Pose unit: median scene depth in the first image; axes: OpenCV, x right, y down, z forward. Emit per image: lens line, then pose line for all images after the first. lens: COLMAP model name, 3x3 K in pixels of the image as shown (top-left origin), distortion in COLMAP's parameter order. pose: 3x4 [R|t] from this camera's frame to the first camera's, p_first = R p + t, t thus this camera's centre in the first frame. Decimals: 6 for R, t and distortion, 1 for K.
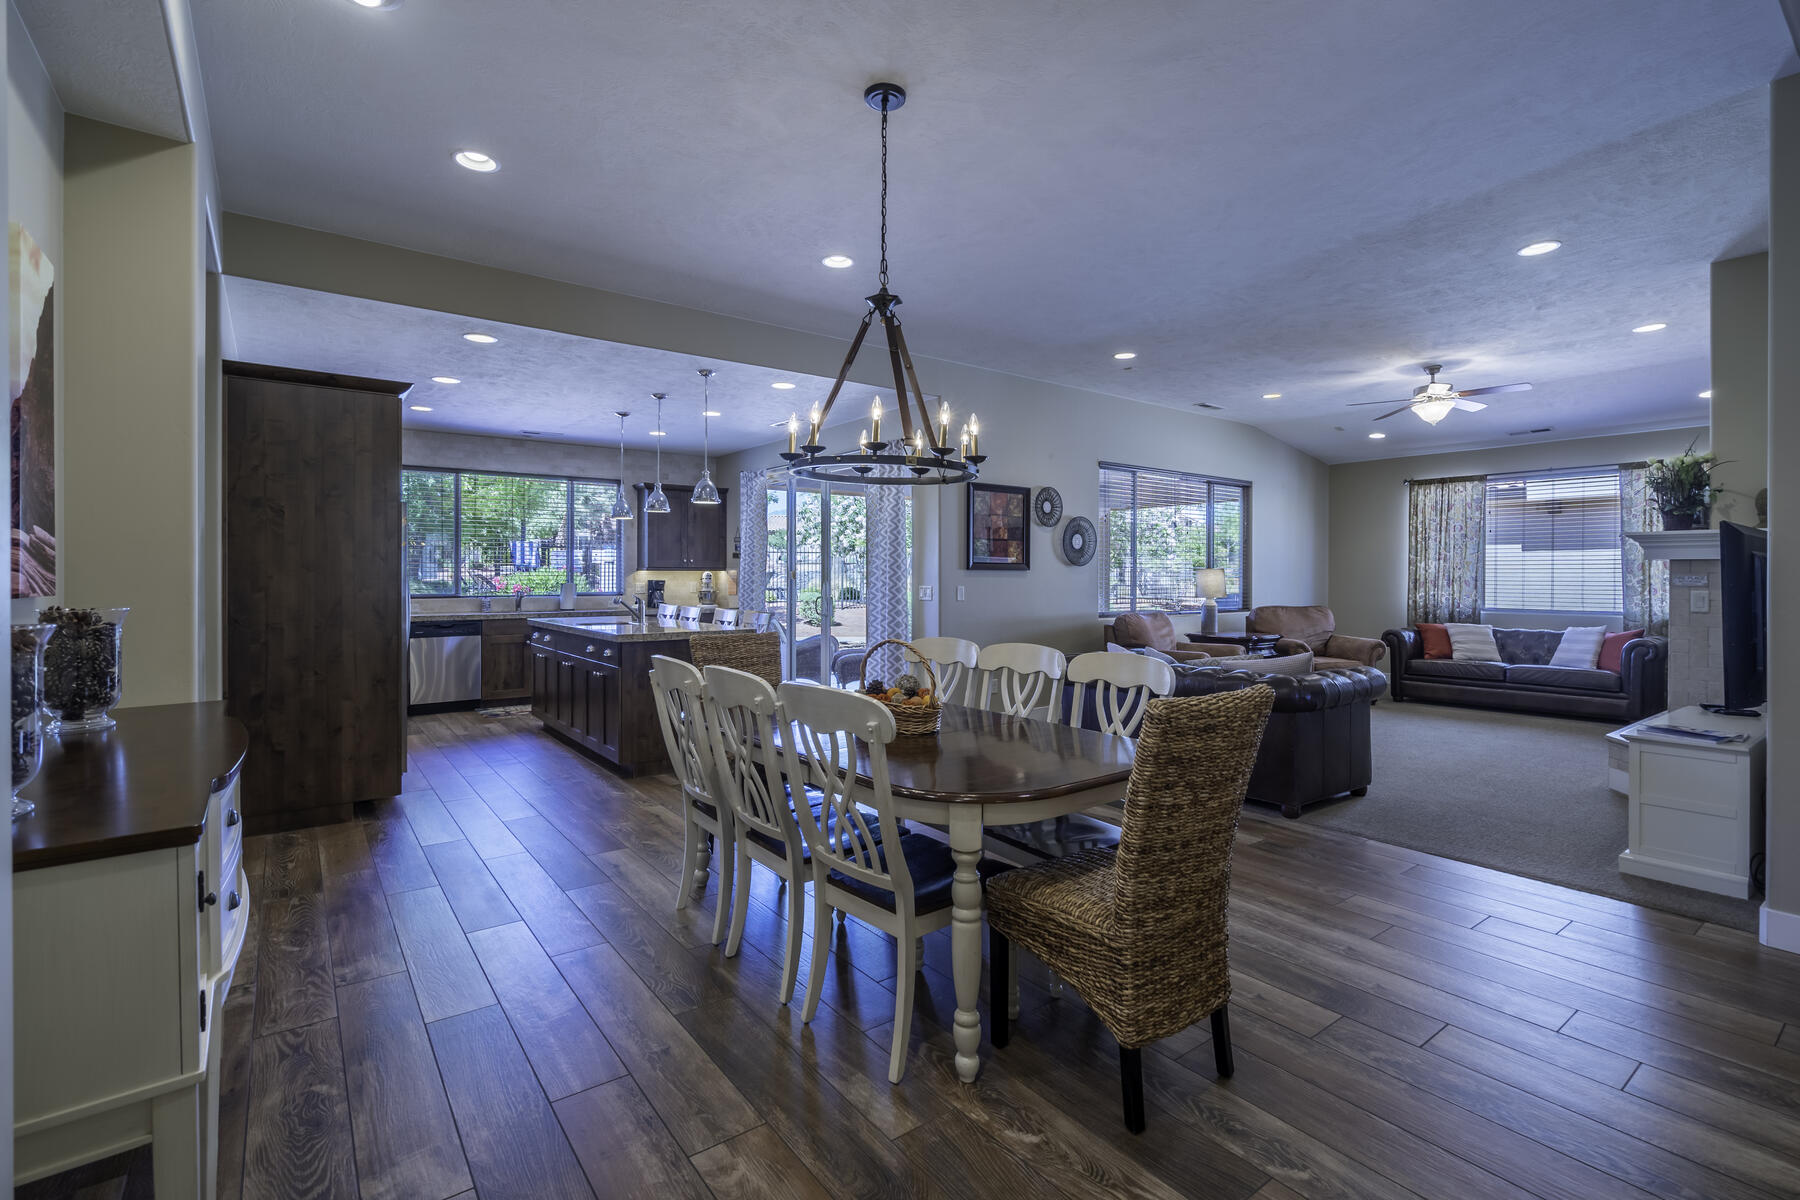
lens RADIAL K [[819.5, 0, 907.4], [0, 819.5, 581.2], [0, 0, 1]] dist [-0.008478, 0.002022]
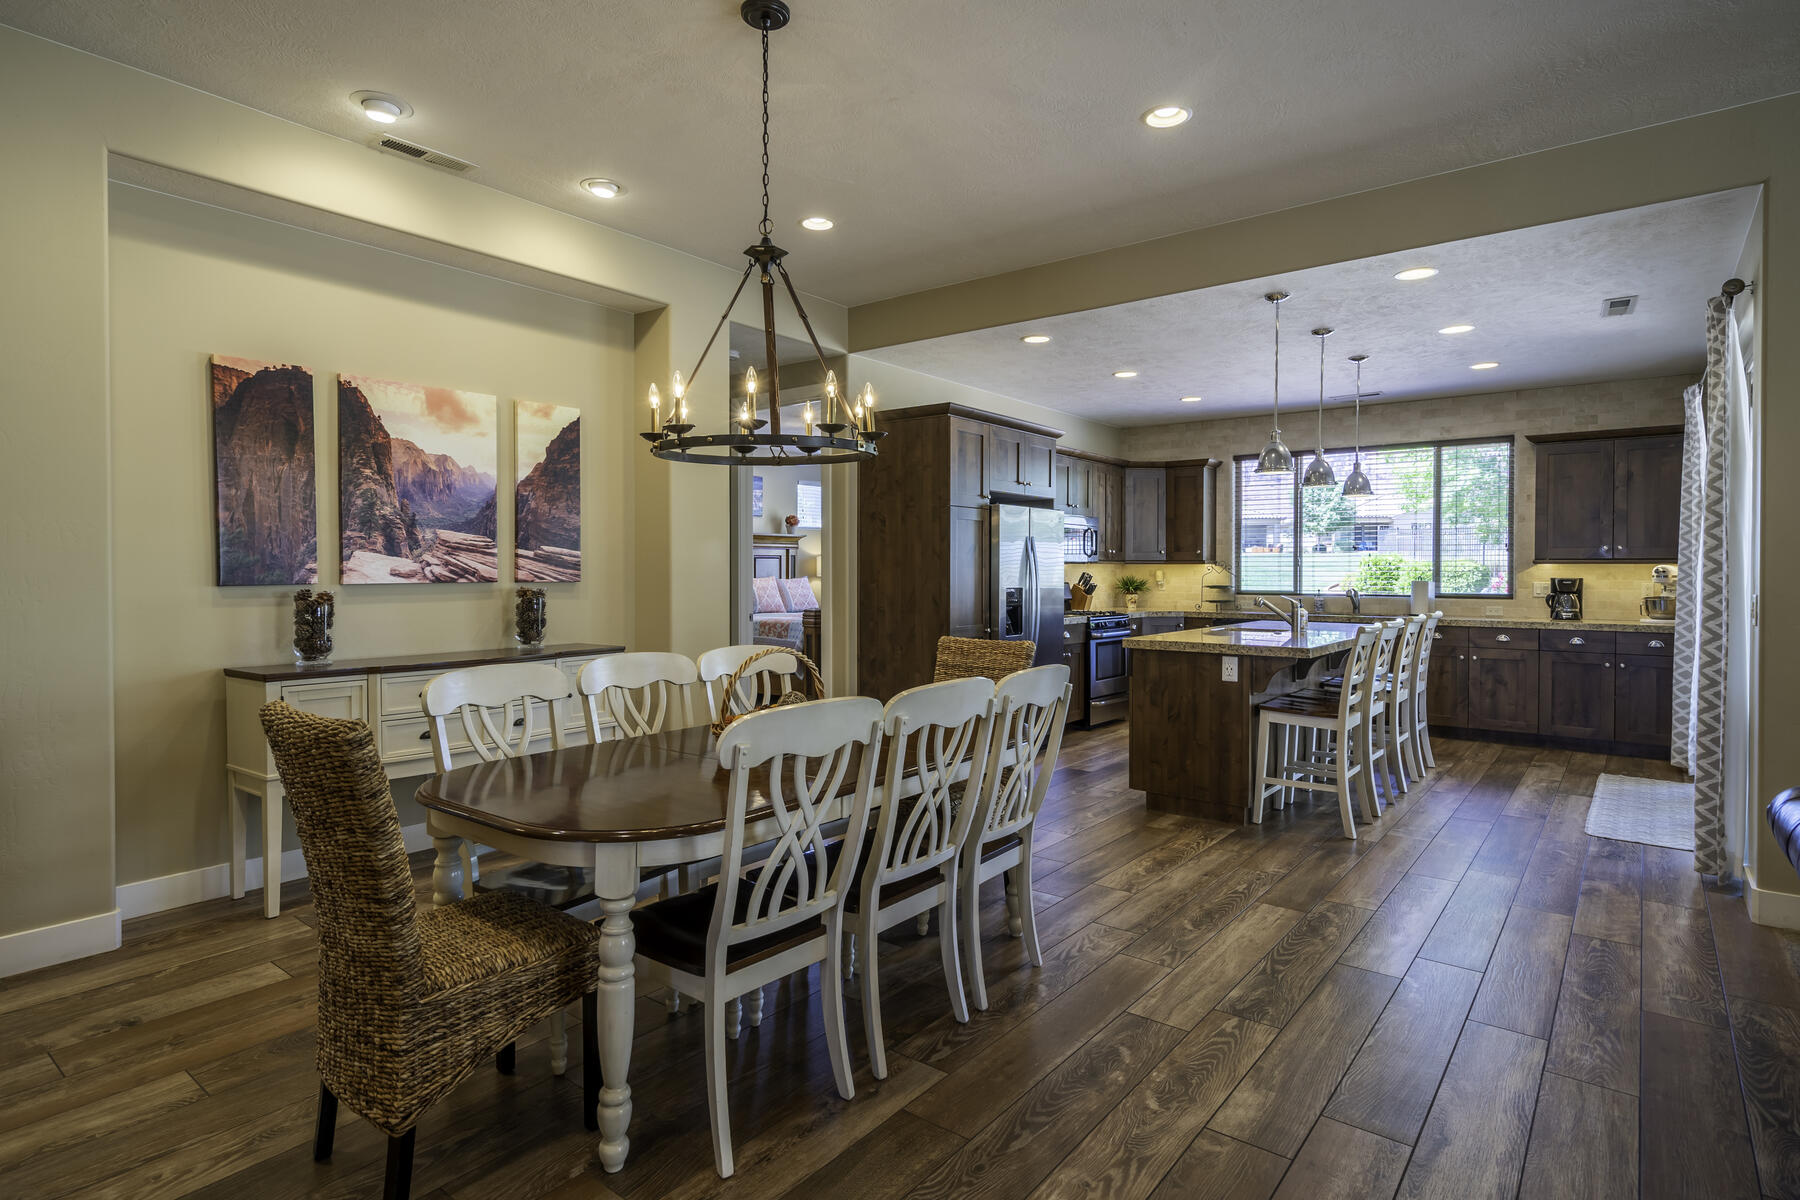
lens RADIAL K [[925.7, 0, 883.4], [0, 925.7, 587.5], [0, 0, 1]] dist [0.003319, -0.001869]
pose [[0.232357, 0.018394, -0.972457, 0.334988], [-0.007629, 0.999825, 0.017089, -0.002494], [0.972601, 0.003448, 0.232457, 0.317339]]
